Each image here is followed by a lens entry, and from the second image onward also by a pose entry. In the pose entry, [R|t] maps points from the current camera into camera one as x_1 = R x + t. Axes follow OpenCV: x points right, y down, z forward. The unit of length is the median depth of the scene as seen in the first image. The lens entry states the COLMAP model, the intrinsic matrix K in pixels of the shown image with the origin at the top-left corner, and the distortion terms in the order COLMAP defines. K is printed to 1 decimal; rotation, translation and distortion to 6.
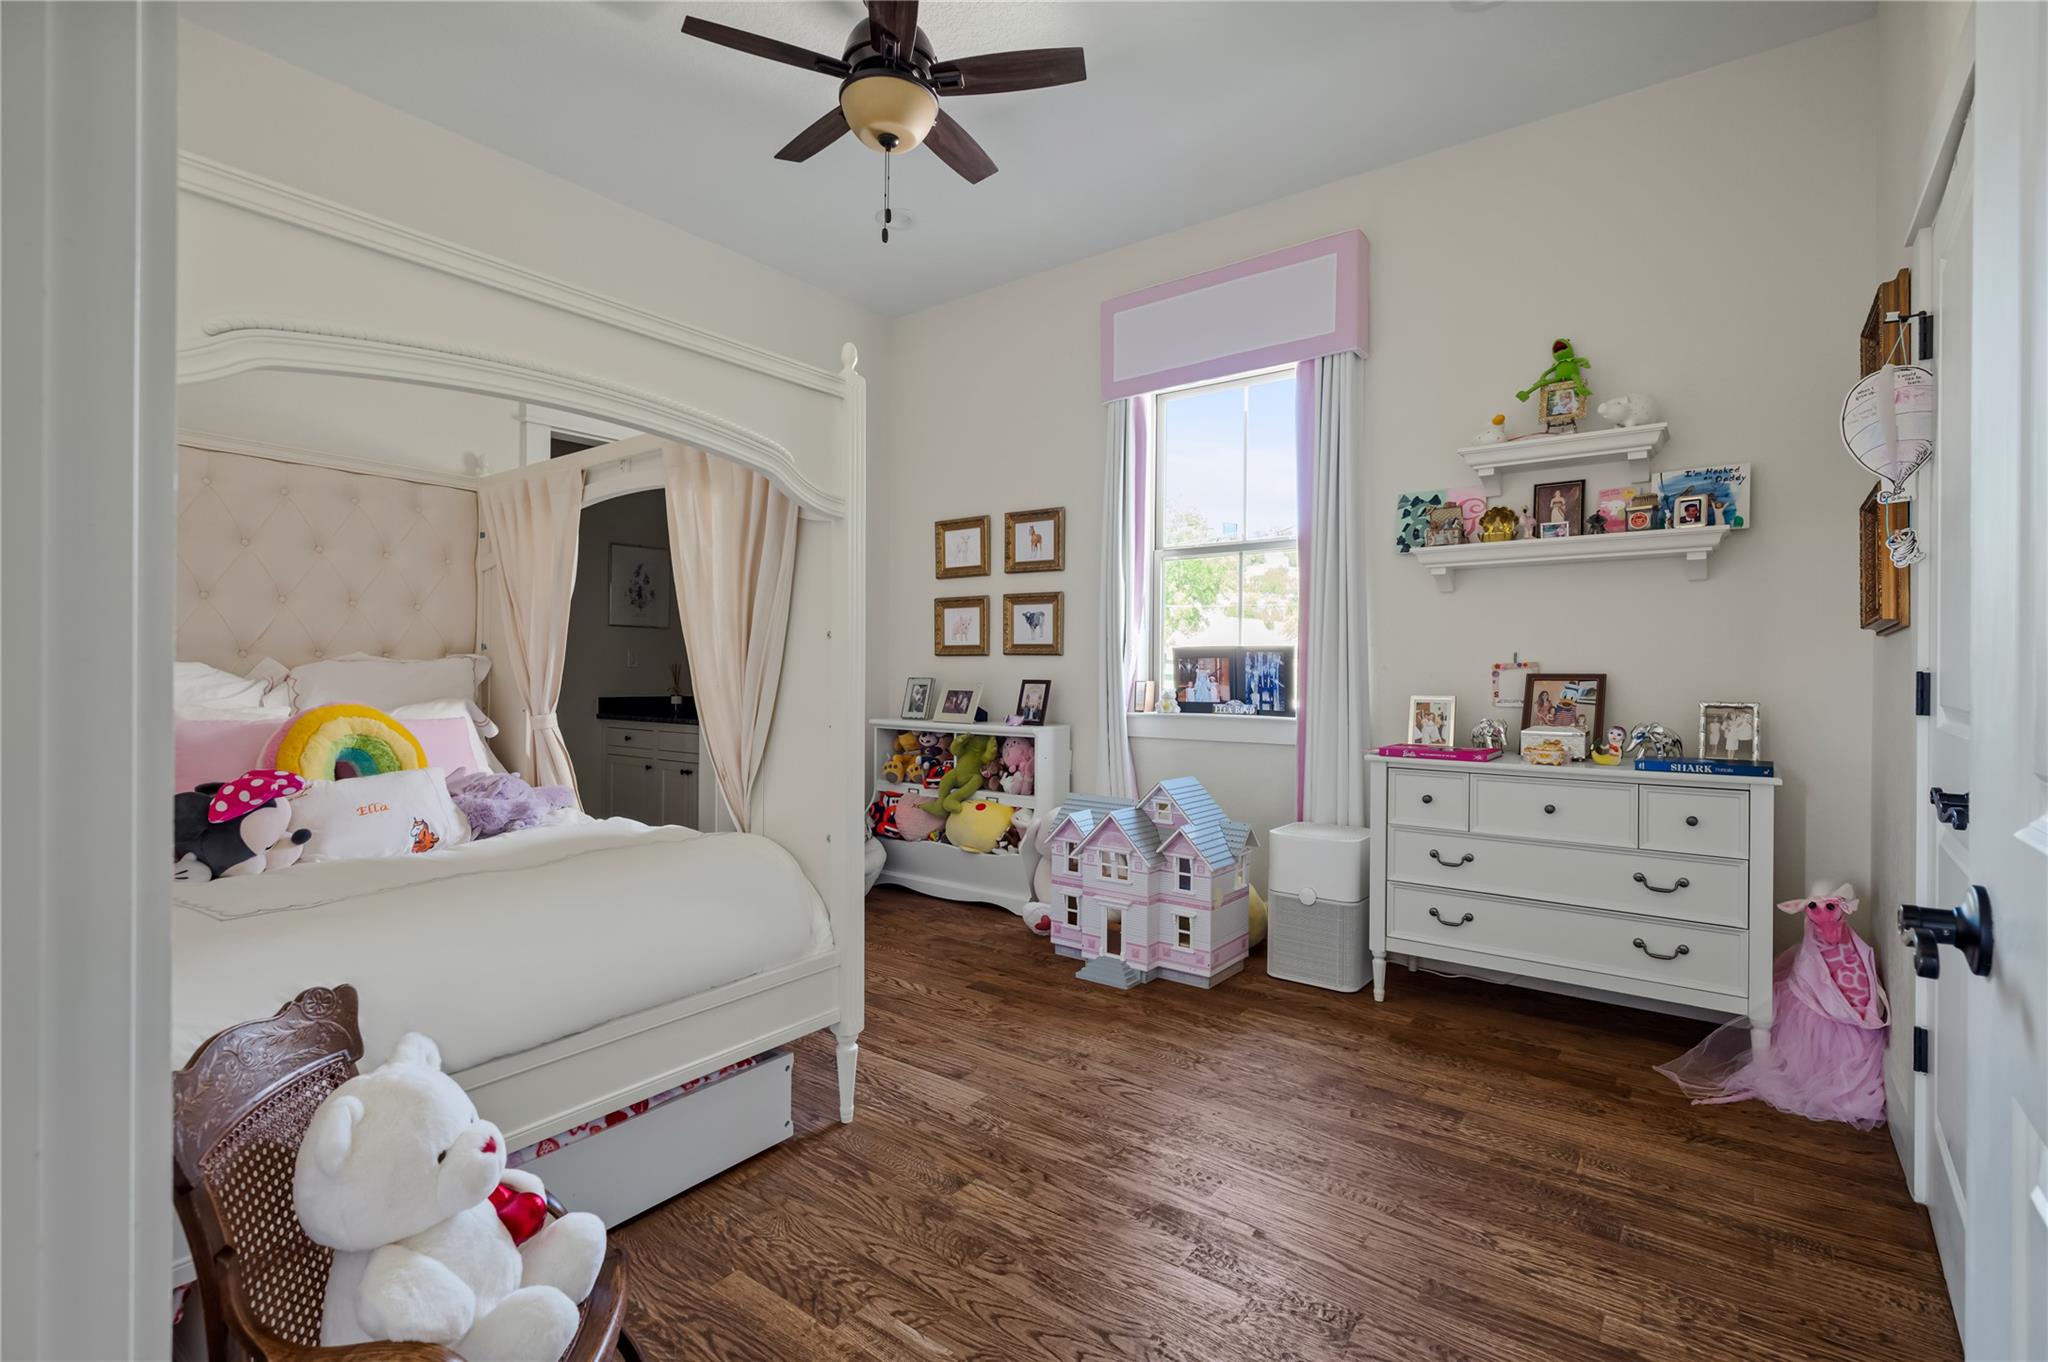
lens RADIAL K [[942.6, 0, 1028.3], [0, 942.6, 680.5], [0, 0, 1]] dist [0.000033, -0.000117]
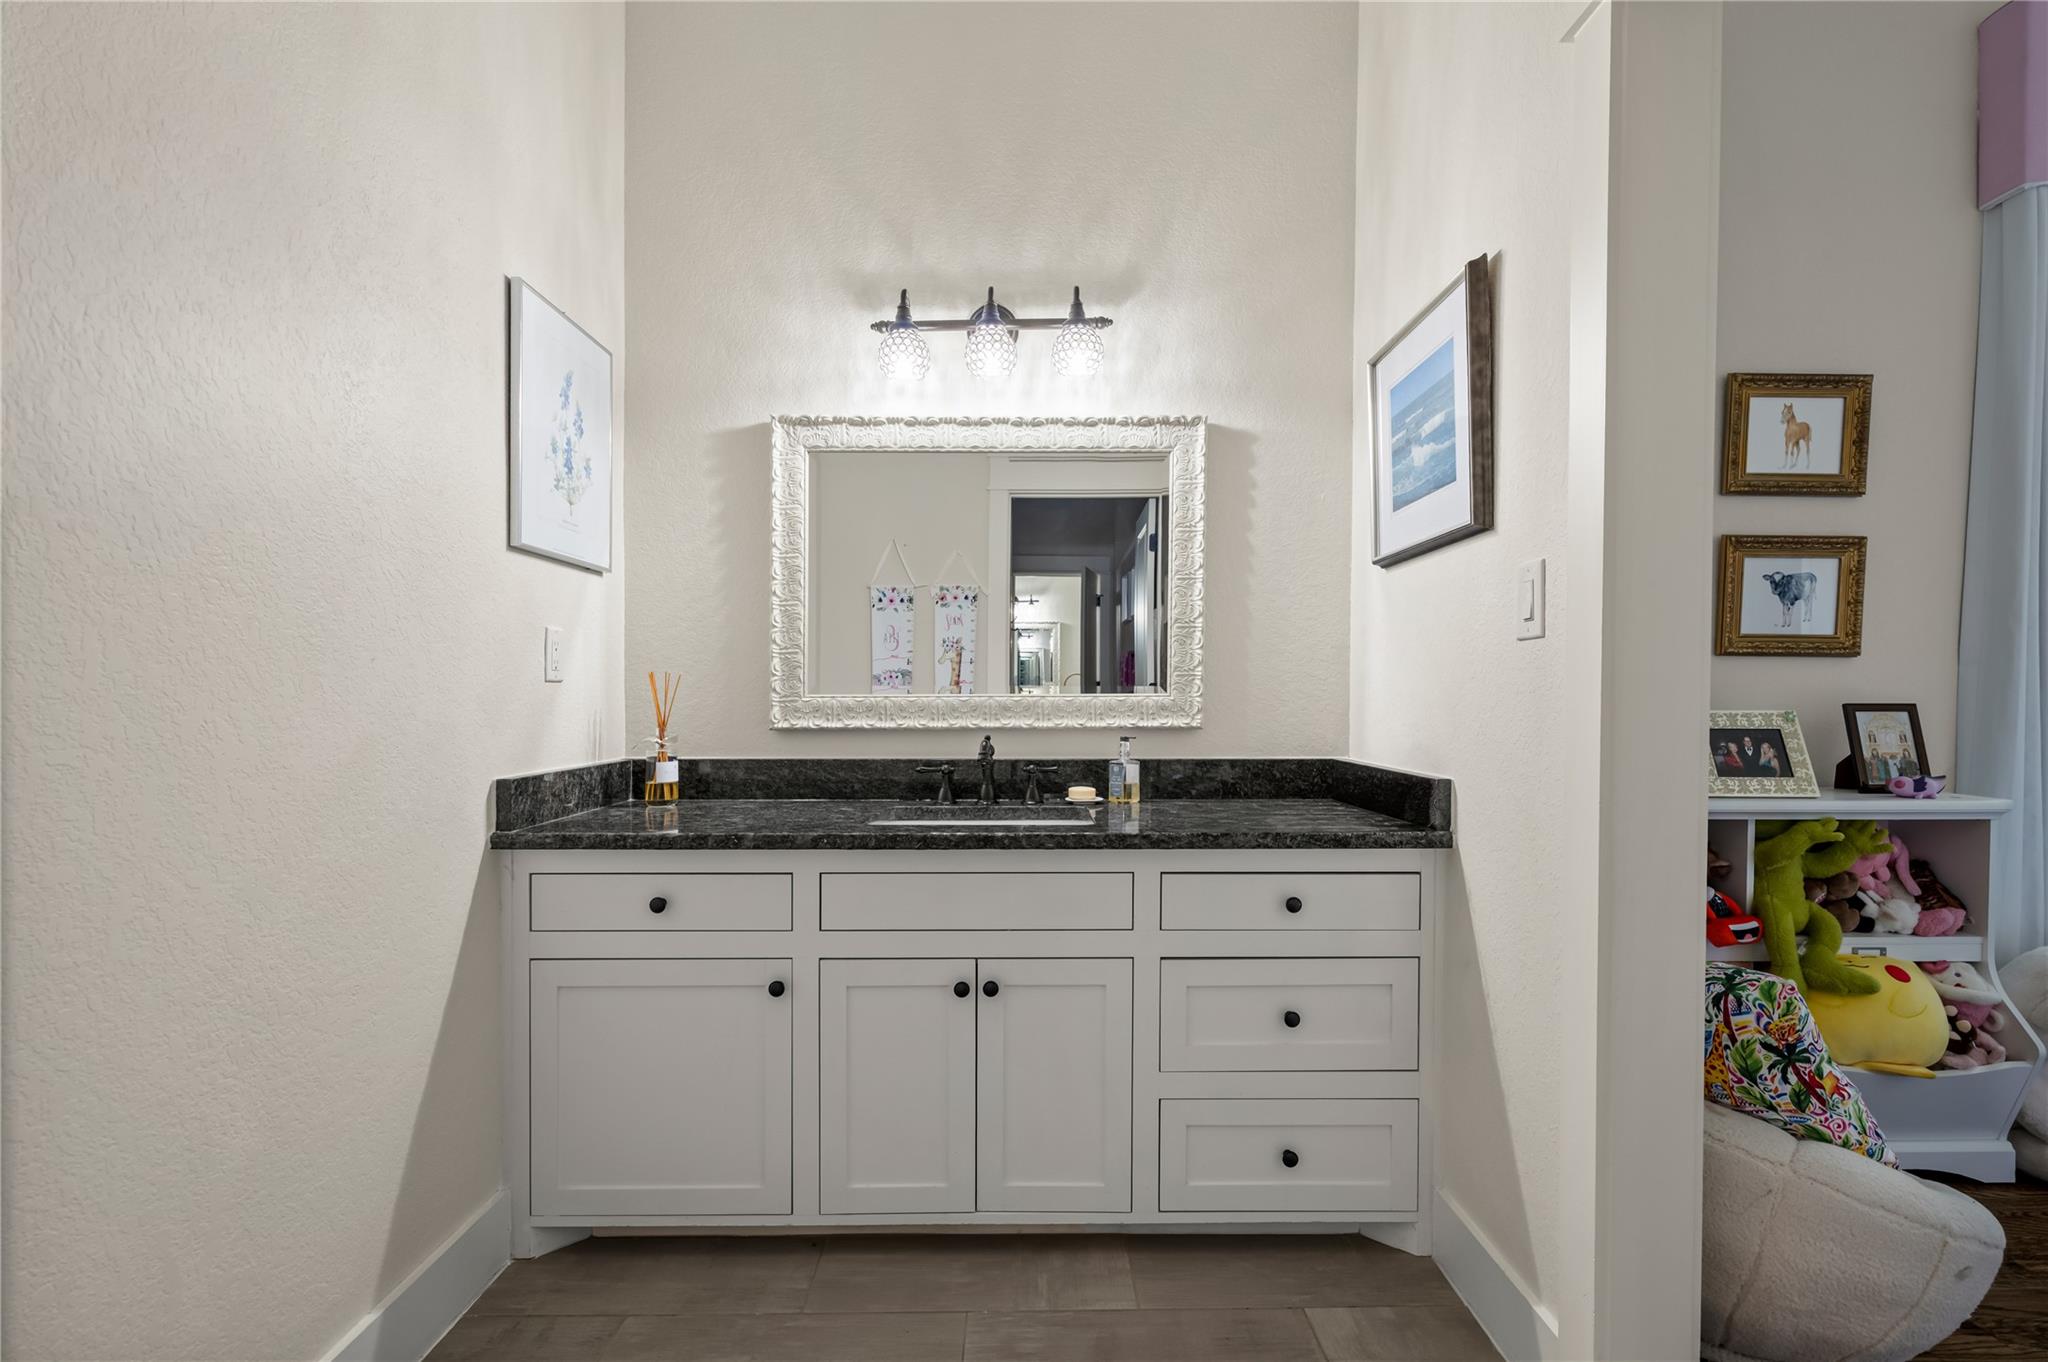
lens RADIAL K [[988.2, 0, 1030.2], [0, 988.2, 704.4], [0, 0, 1]] dist [0.012710, 0.000166]
pose [[0.789341, -0.017071, 0.613718, -0.665896], [0.009679, 0.999835, 0.015364, -0.012795], [-0.613879, -0.006187, 0.789376, 0.829555]]
